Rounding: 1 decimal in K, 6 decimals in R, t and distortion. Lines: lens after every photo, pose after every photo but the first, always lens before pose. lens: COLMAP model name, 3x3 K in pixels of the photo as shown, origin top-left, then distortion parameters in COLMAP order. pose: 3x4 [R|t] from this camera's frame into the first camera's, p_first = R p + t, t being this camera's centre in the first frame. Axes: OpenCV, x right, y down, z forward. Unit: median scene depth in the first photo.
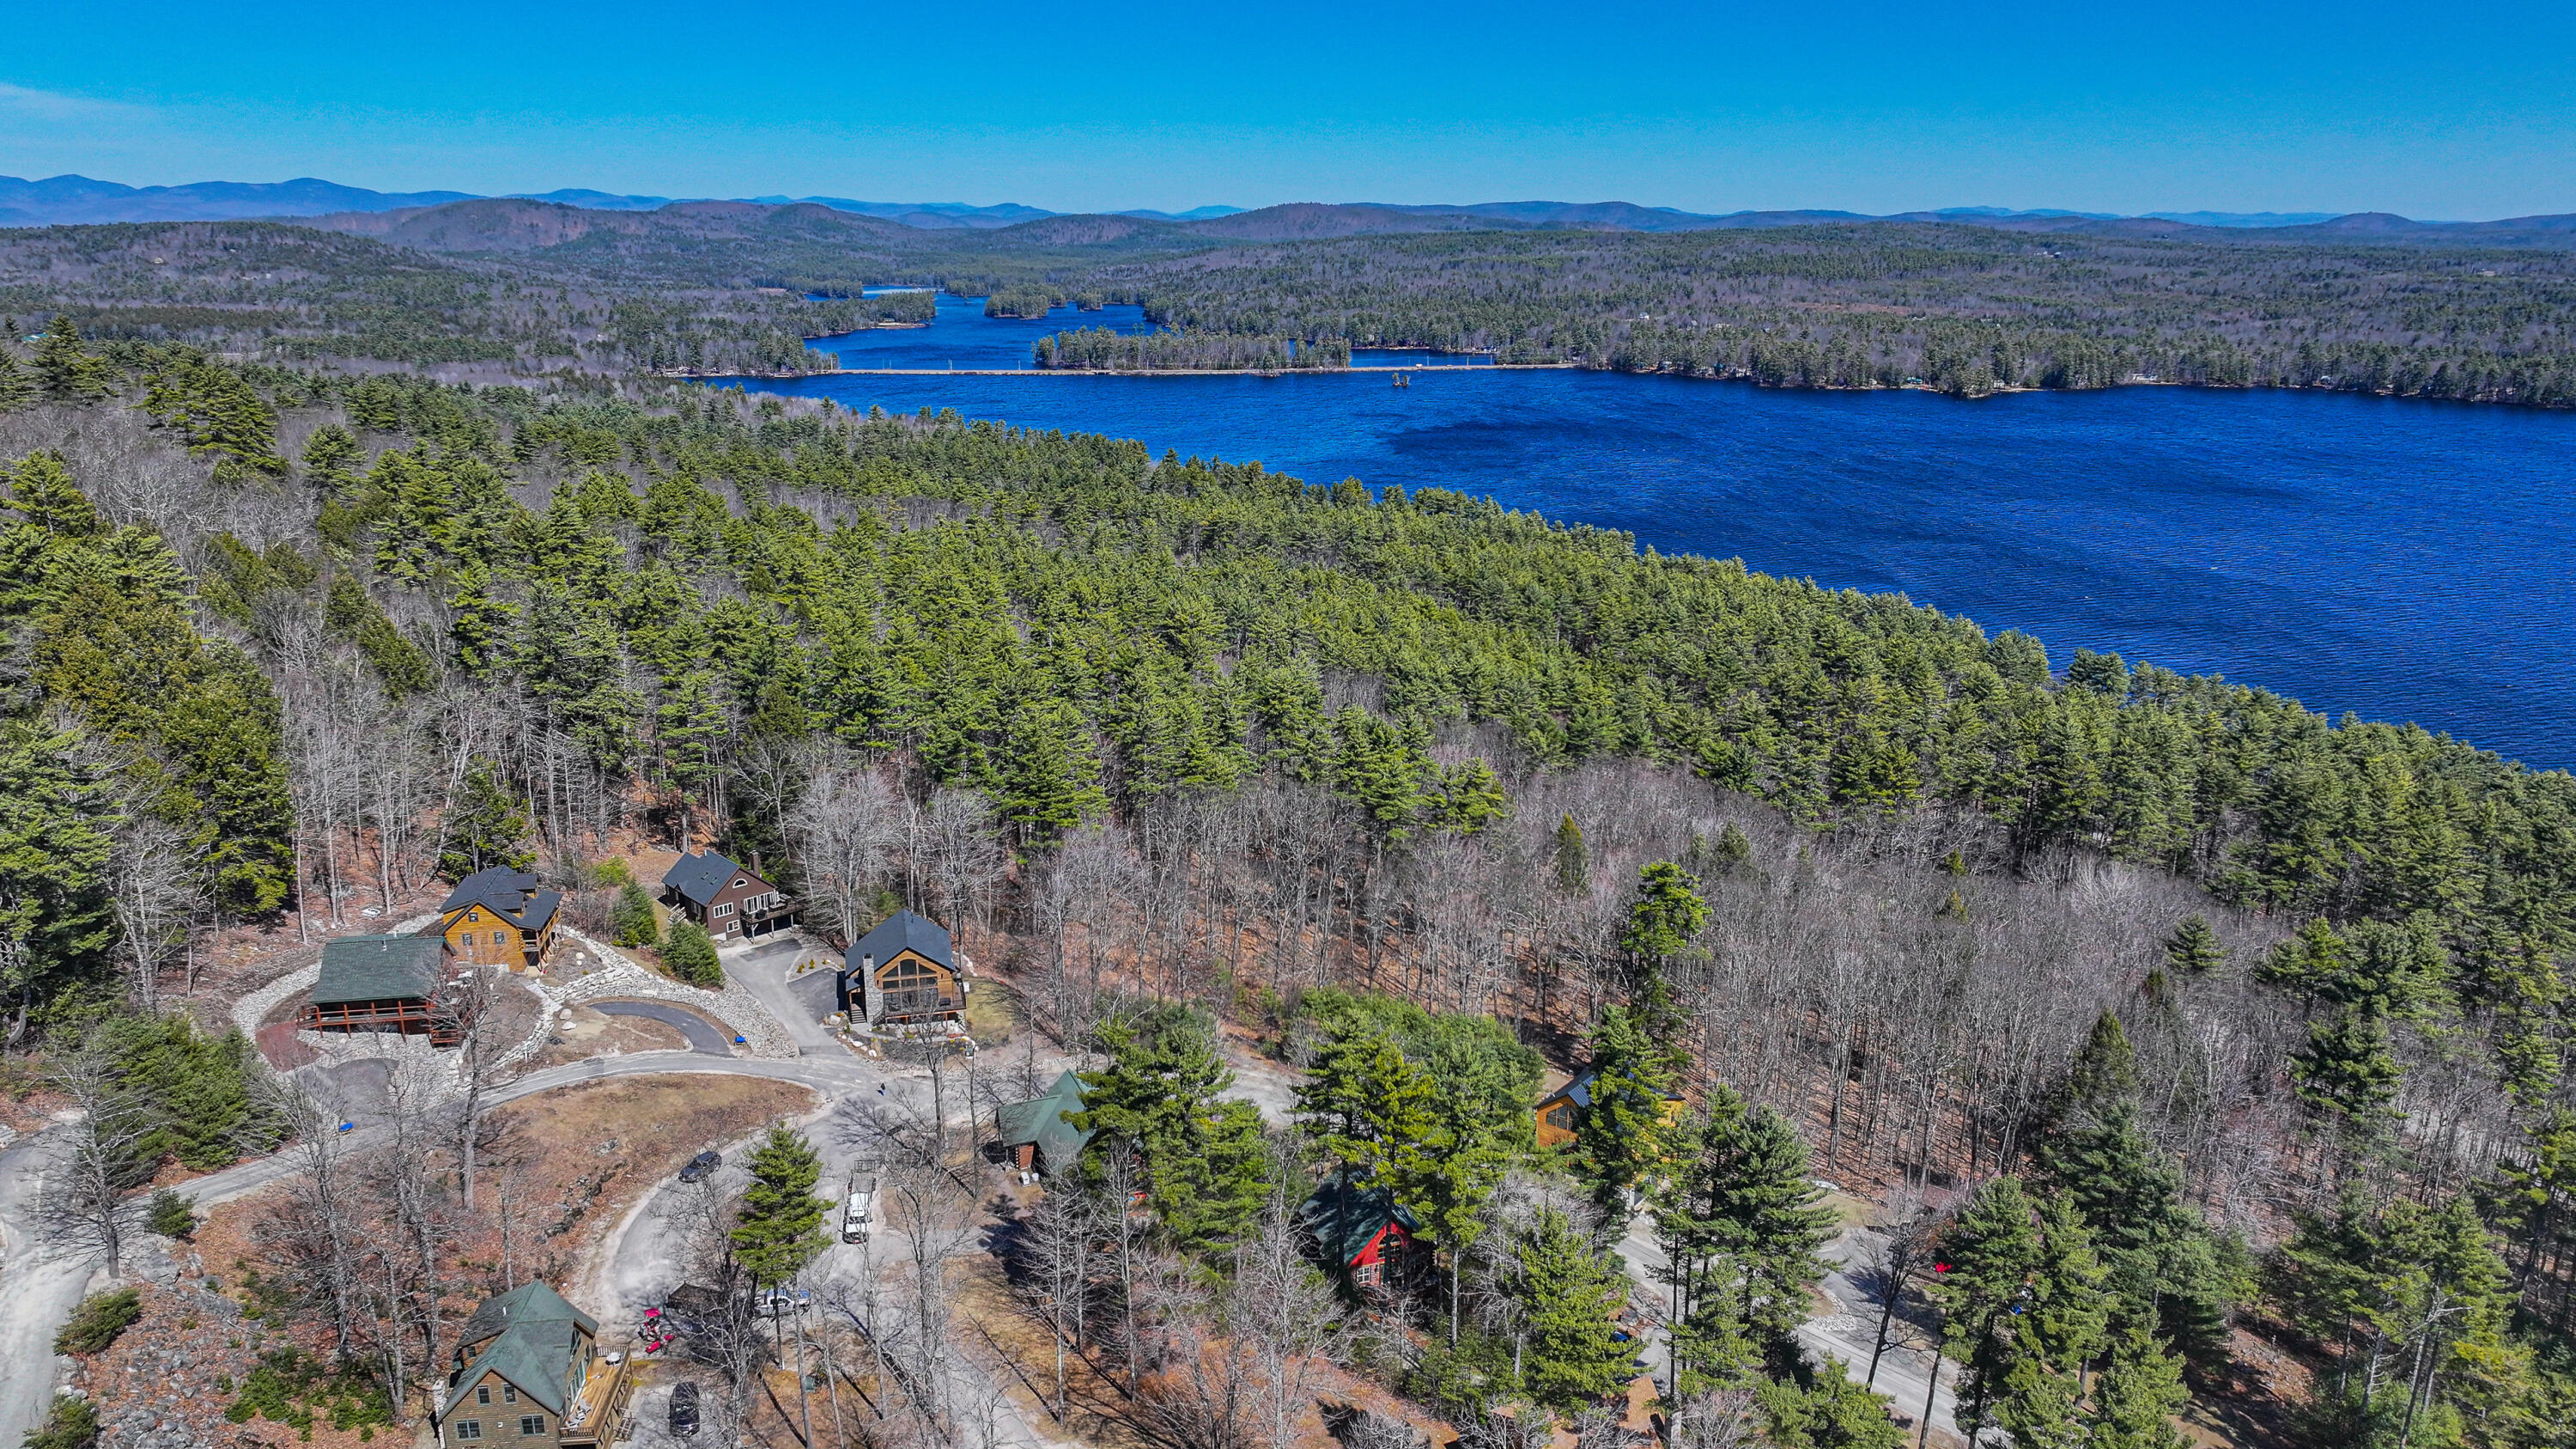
lens RADIAL K [[1828.6, 0, 1295.0], [0, 1828.6, 727.6], [0, 0, 1]] dist [0.003095, 0.007841]
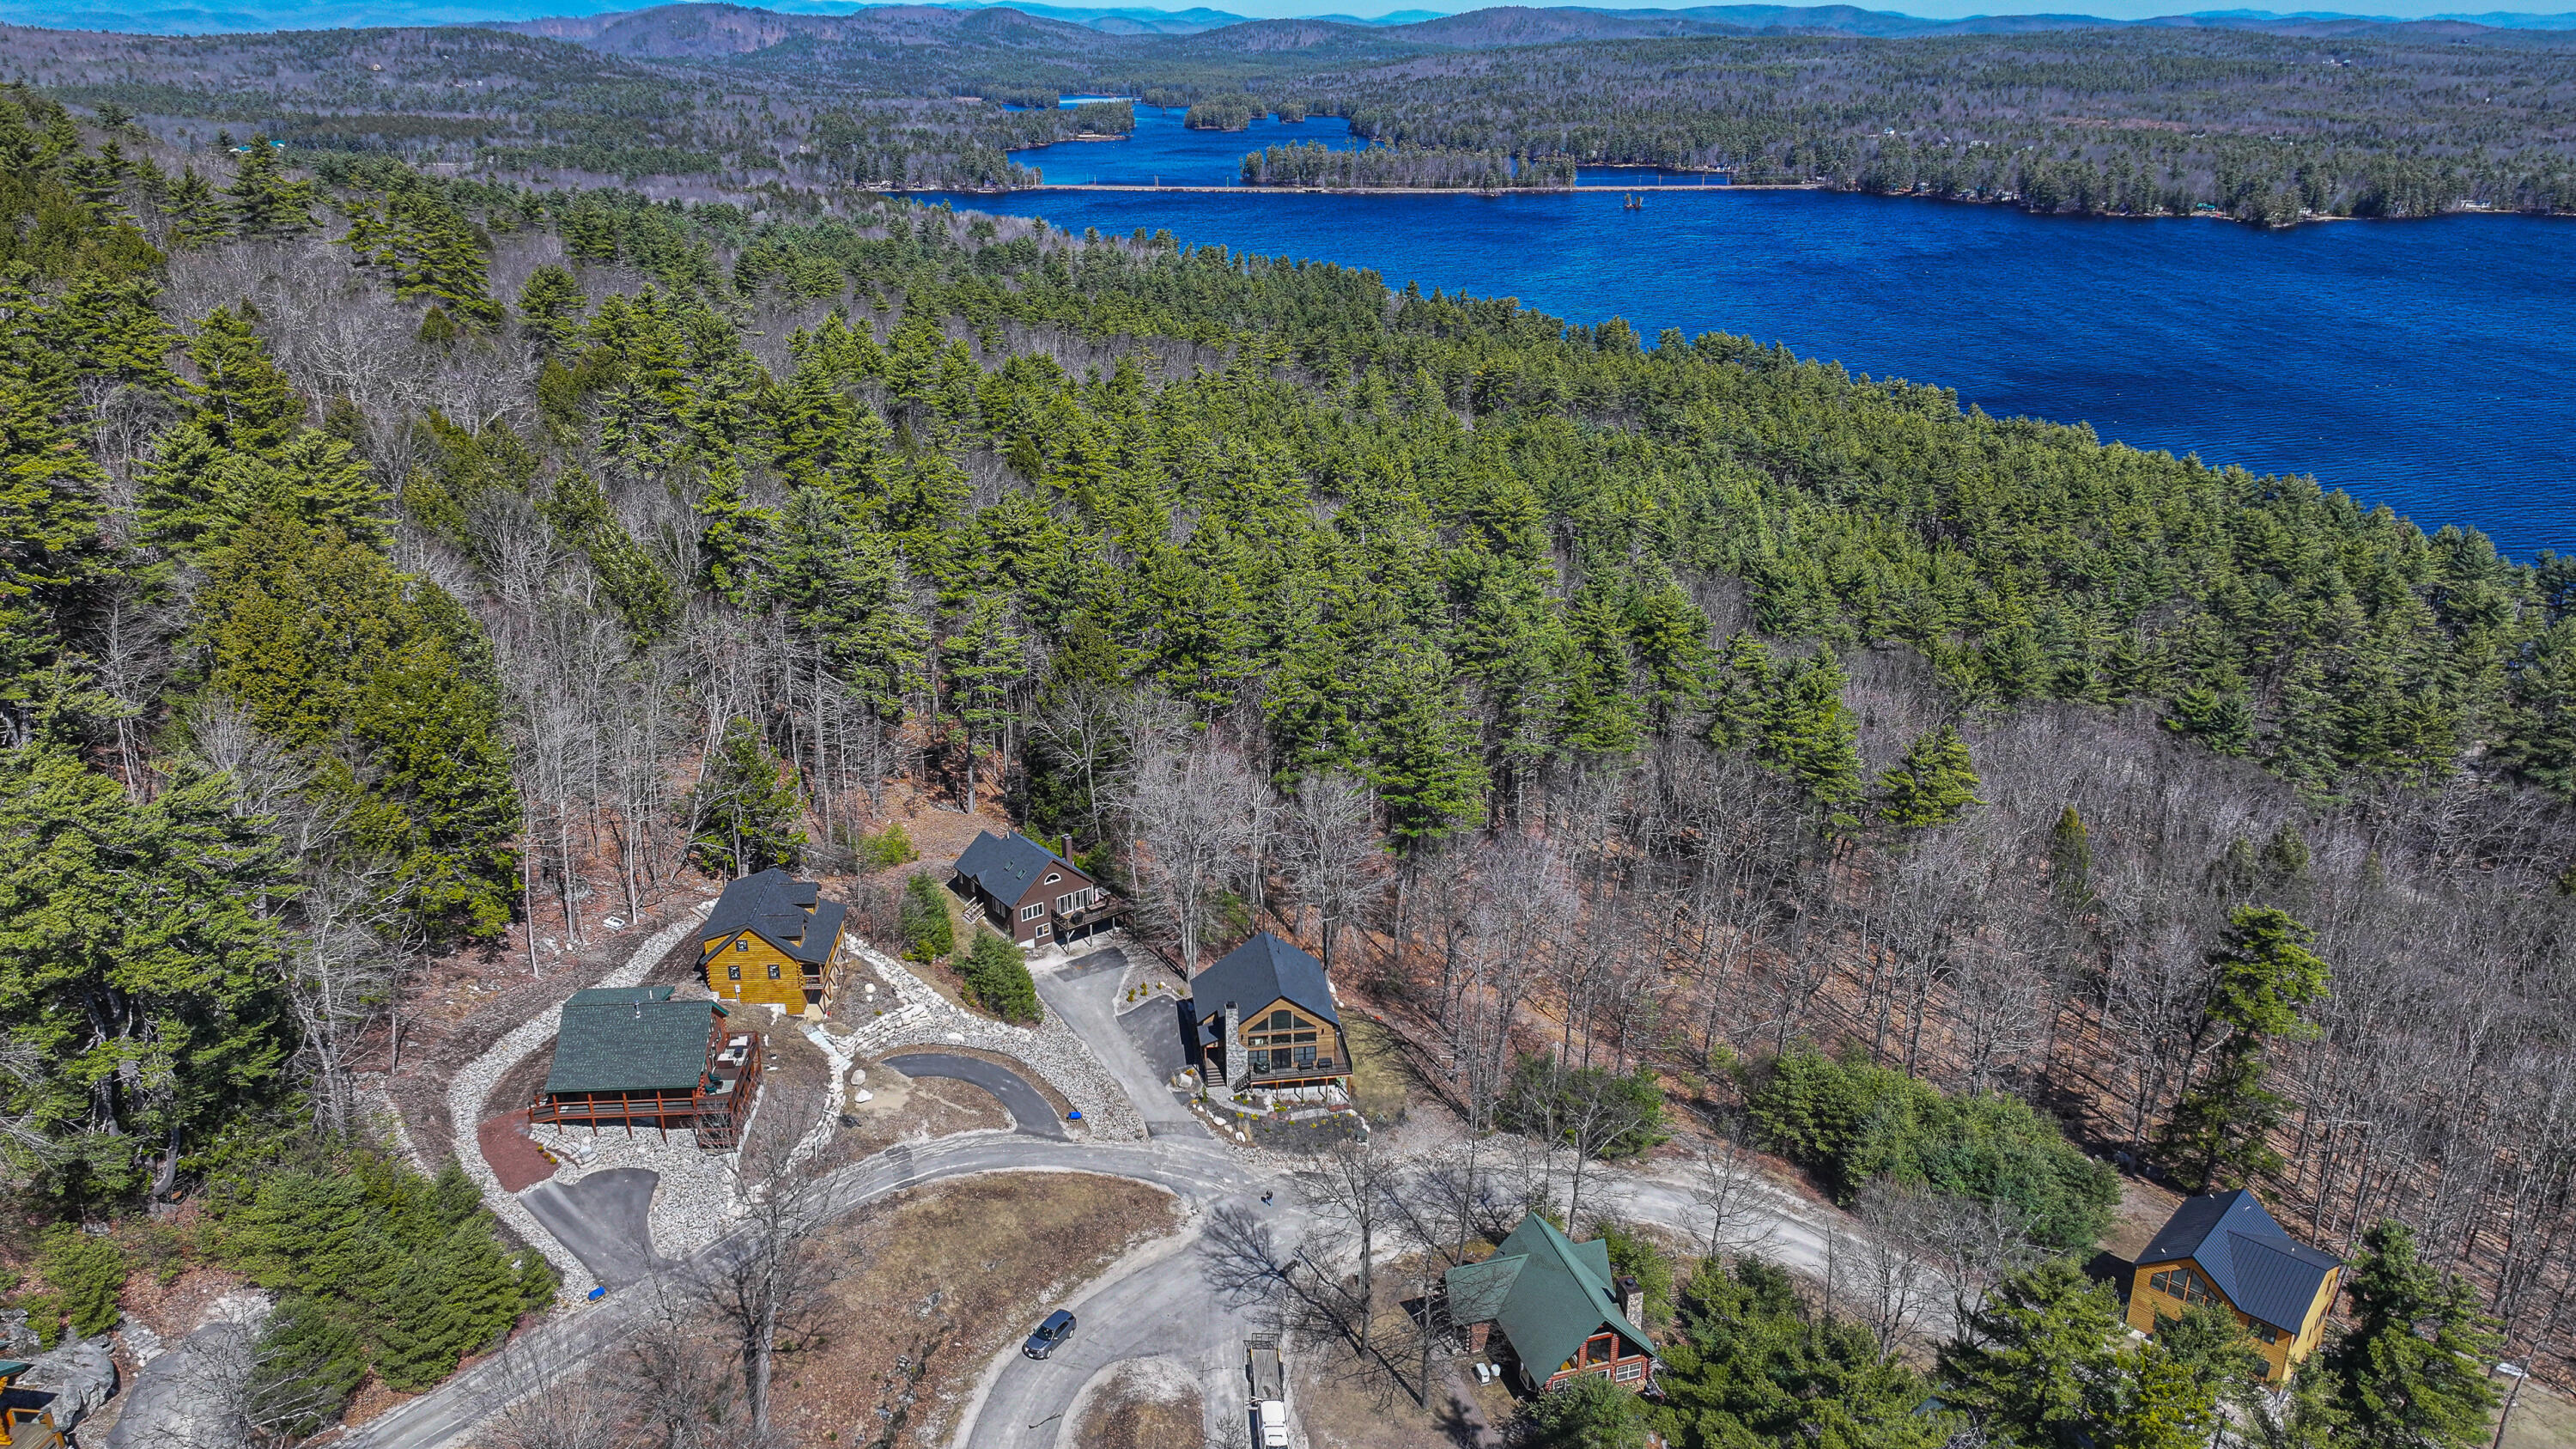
lens RADIAL K [[1809.8, 0, 1288.0], [0, 1809.8, 724.5], [0, 0, 1]] dist [0.017860, -0.026216]
pose [[0.994920, 0.036166, -0.093946, -0.086243], [-0.026881, 0.994795, 0.098284, -0.041832], [0.097012, -0.095259, 0.990714, 0.154989]]
